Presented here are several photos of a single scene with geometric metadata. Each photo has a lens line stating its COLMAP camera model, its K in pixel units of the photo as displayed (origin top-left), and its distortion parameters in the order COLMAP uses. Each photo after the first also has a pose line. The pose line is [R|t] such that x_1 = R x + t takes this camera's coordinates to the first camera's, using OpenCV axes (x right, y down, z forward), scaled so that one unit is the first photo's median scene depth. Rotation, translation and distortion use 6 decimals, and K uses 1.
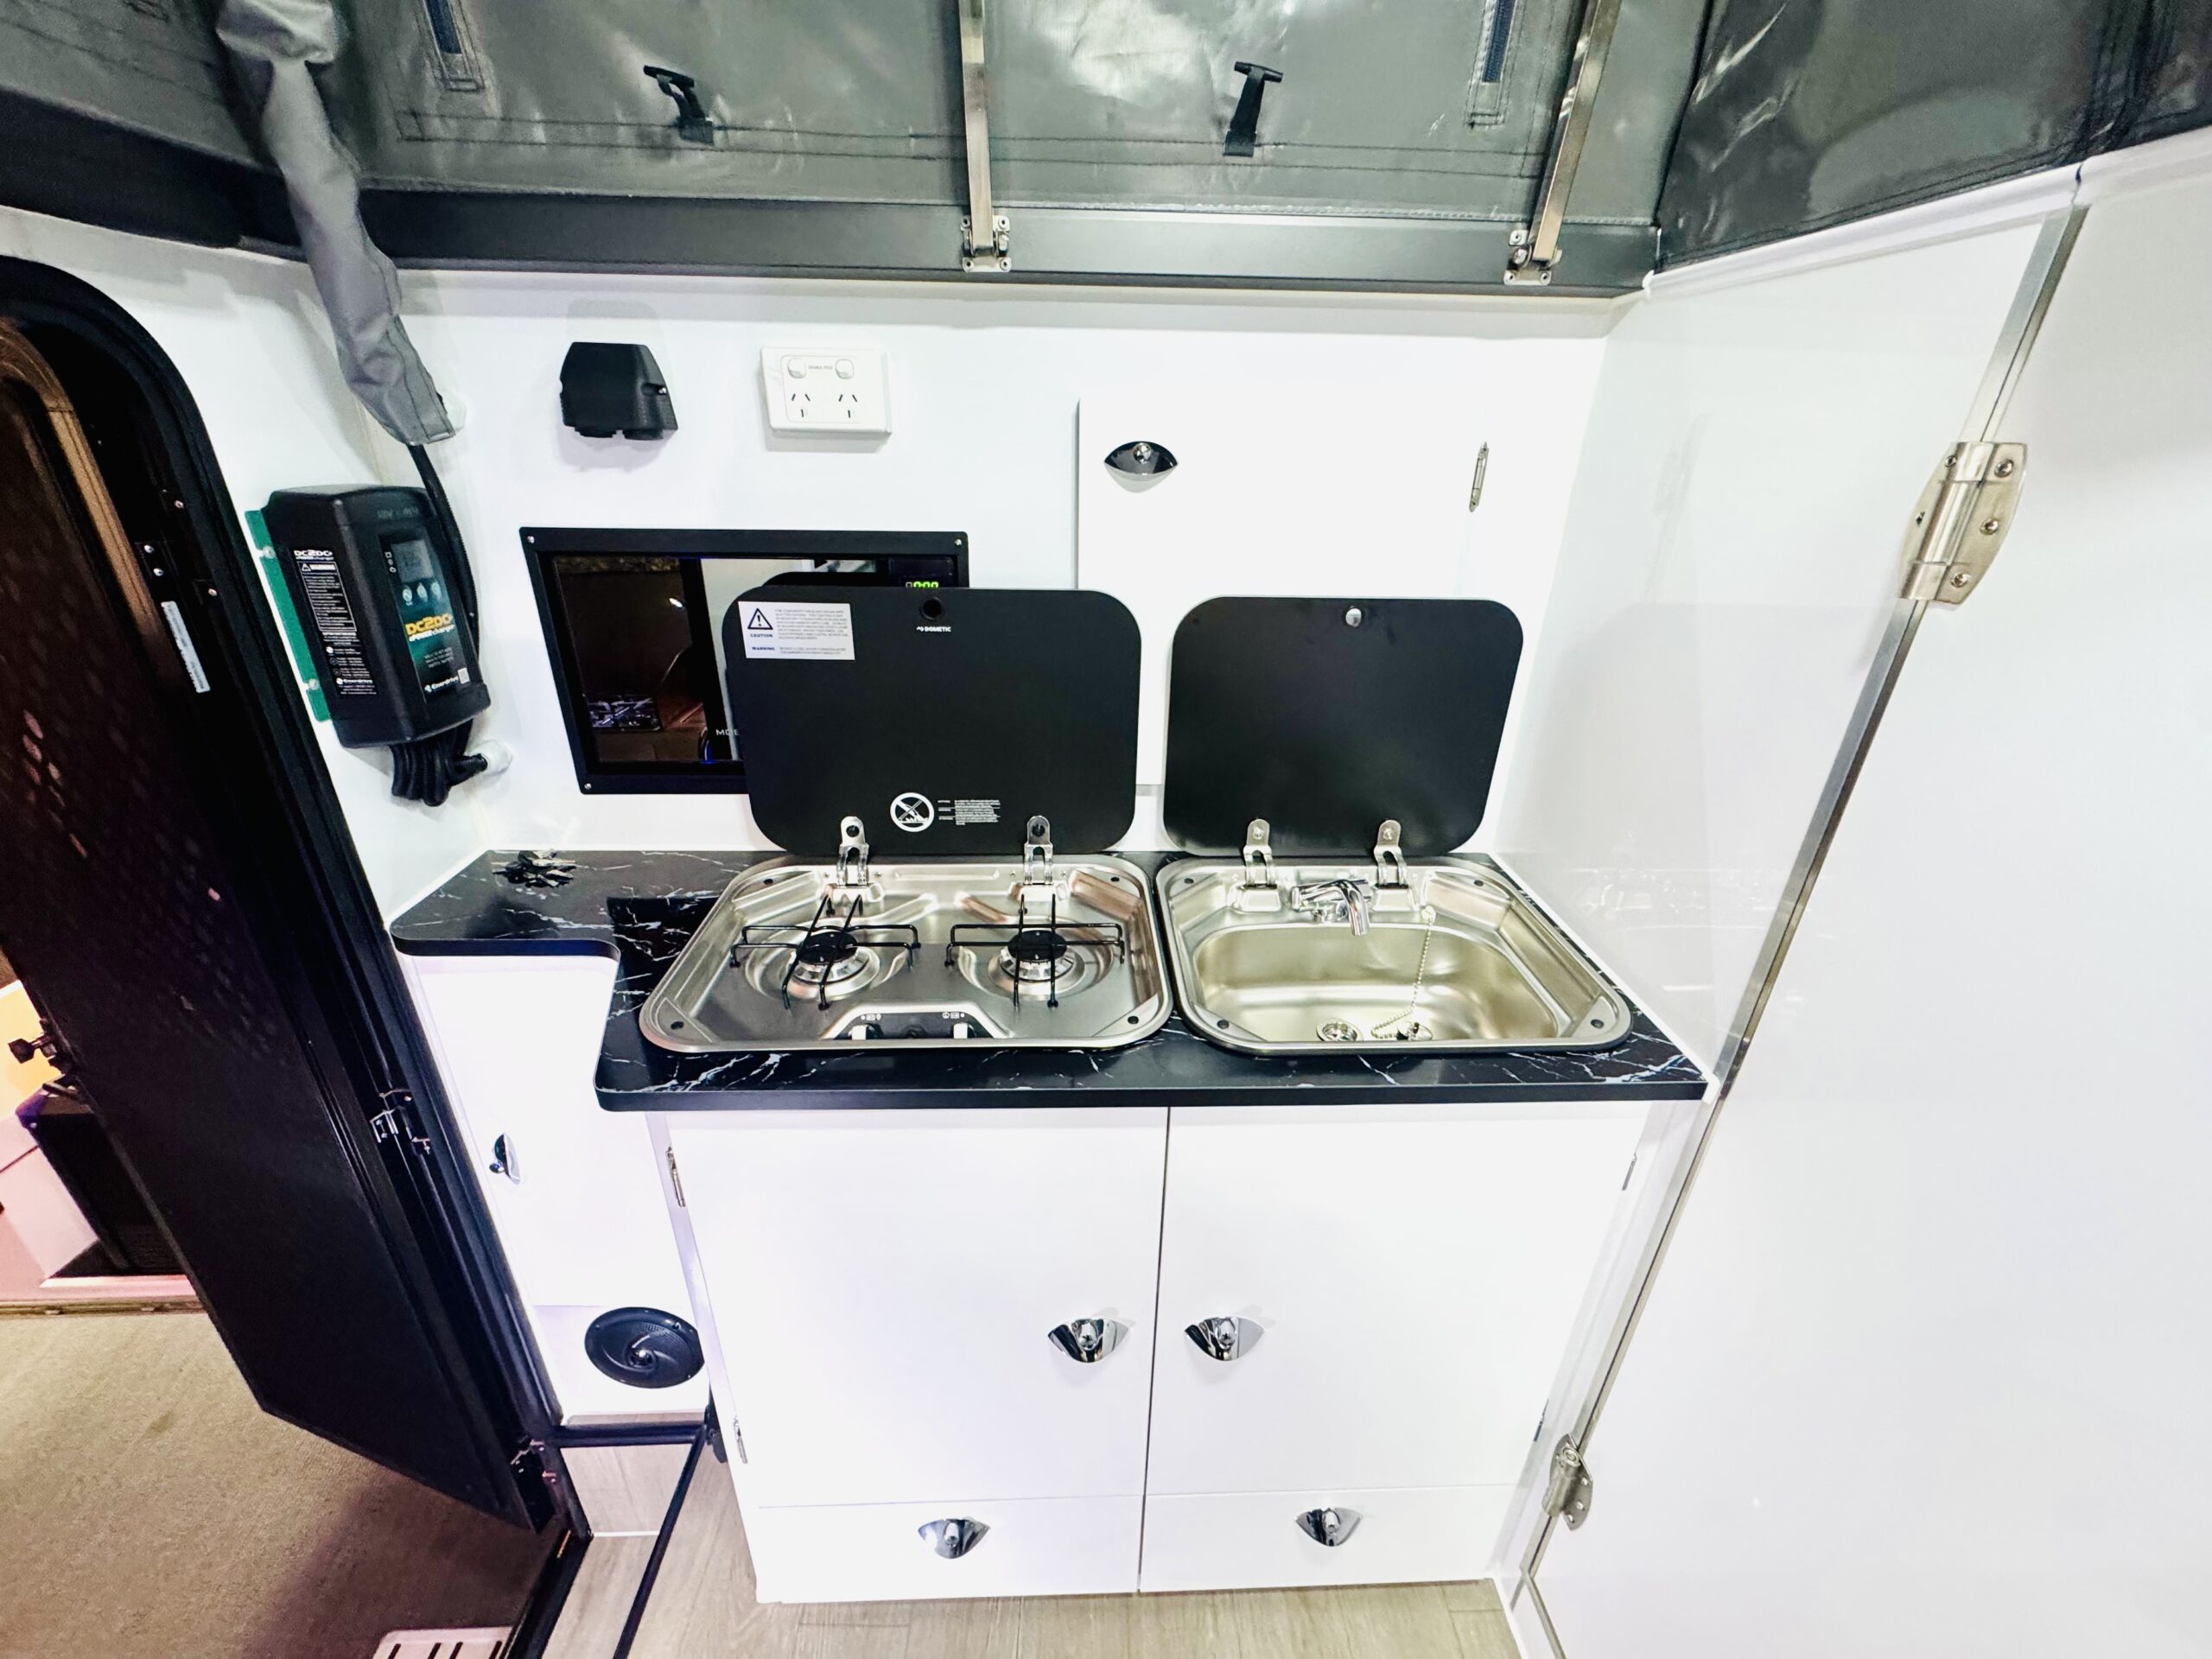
lens RADIAL K [[883.6, 0, 1104.7], [0, 883.6, 832.5], [0, 0, 1]] dist [-0.001236, 0.000071]
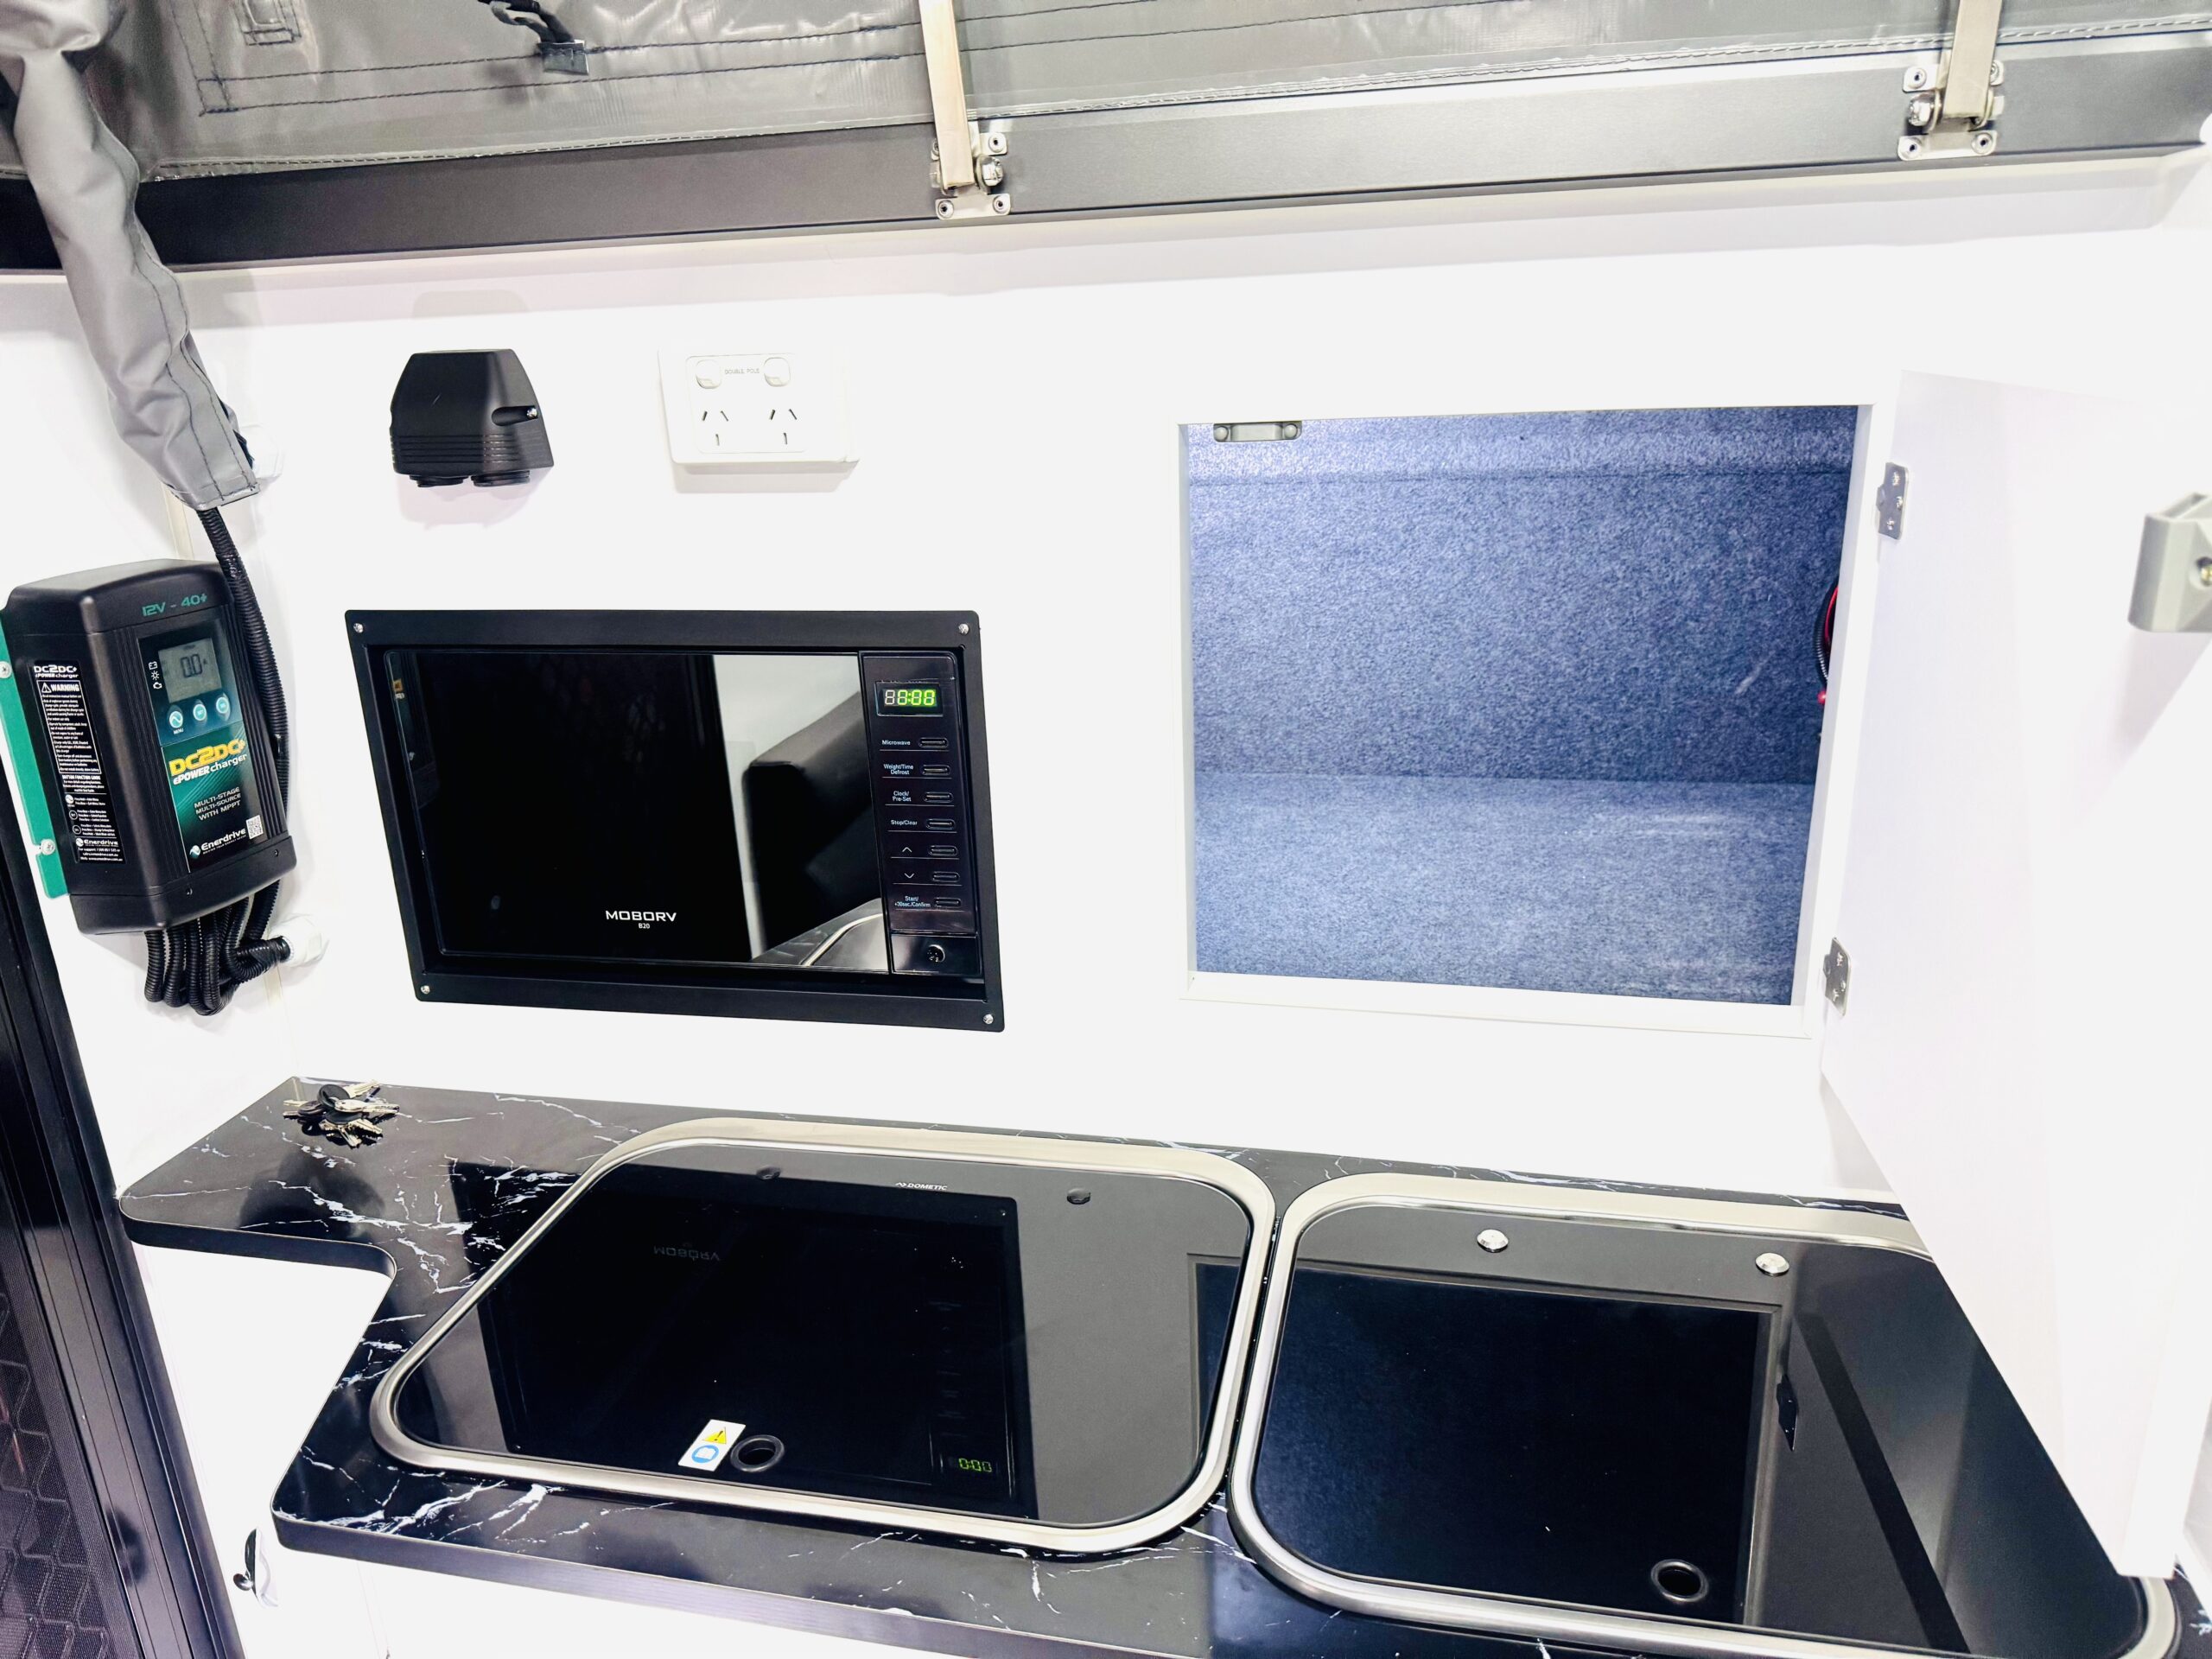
lens RADIAL K [[1588.4, 0, 1106.1], [0, 1588.4, 841.8], [0, 0, 1]] dist [0.004483, -0.004311]
pose [[0.963978, 0.026912, -0.264617, 0.246405], [-0.053483, 0.994160, -0.093727, -0.095187], [0.260550, 0.104504, 0.959788, 0.002241]]
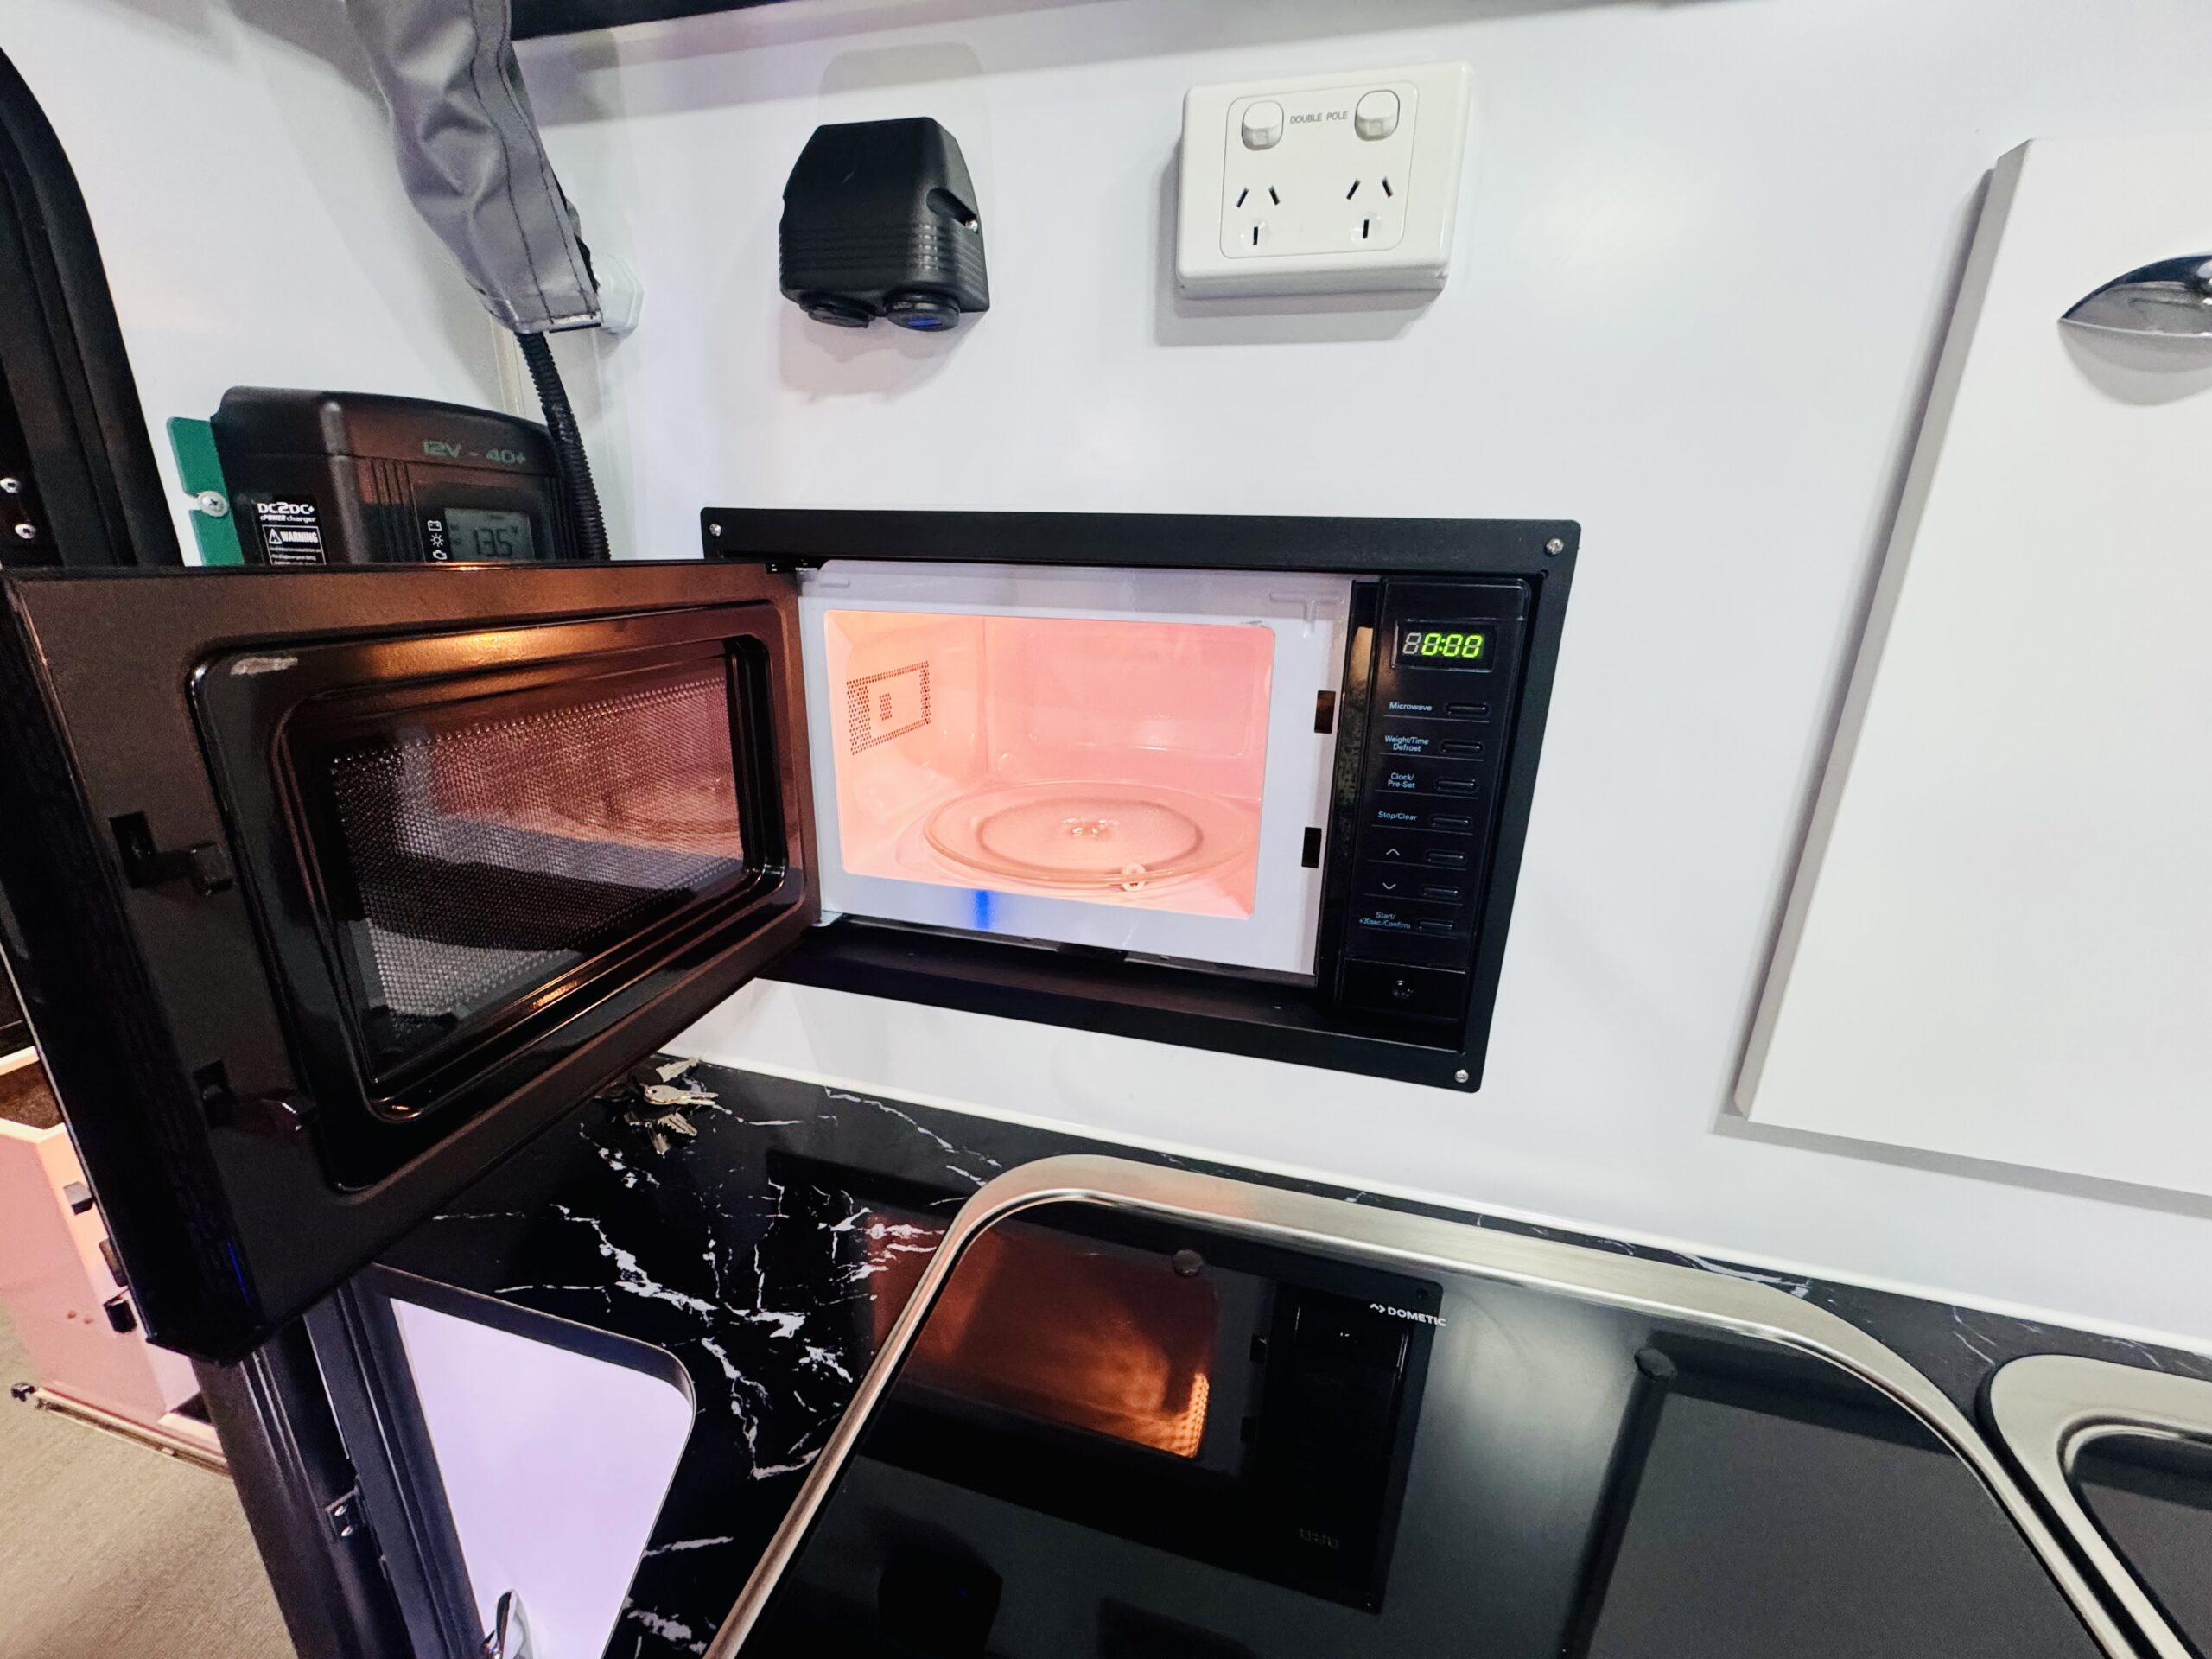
lens RADIAL K [[877.2, 0, 1100.7], [0, 877.2, 821.5], [0, 0, 1]] dist [-0.000195, -0.000068]
pose [[0.955588, 0.089701, -0.280722, -0.274691], [-0.125707, 0.985614, -0.112973, -0.132308], [0.266550, 0.143244, 0.953117, 0.623477]]
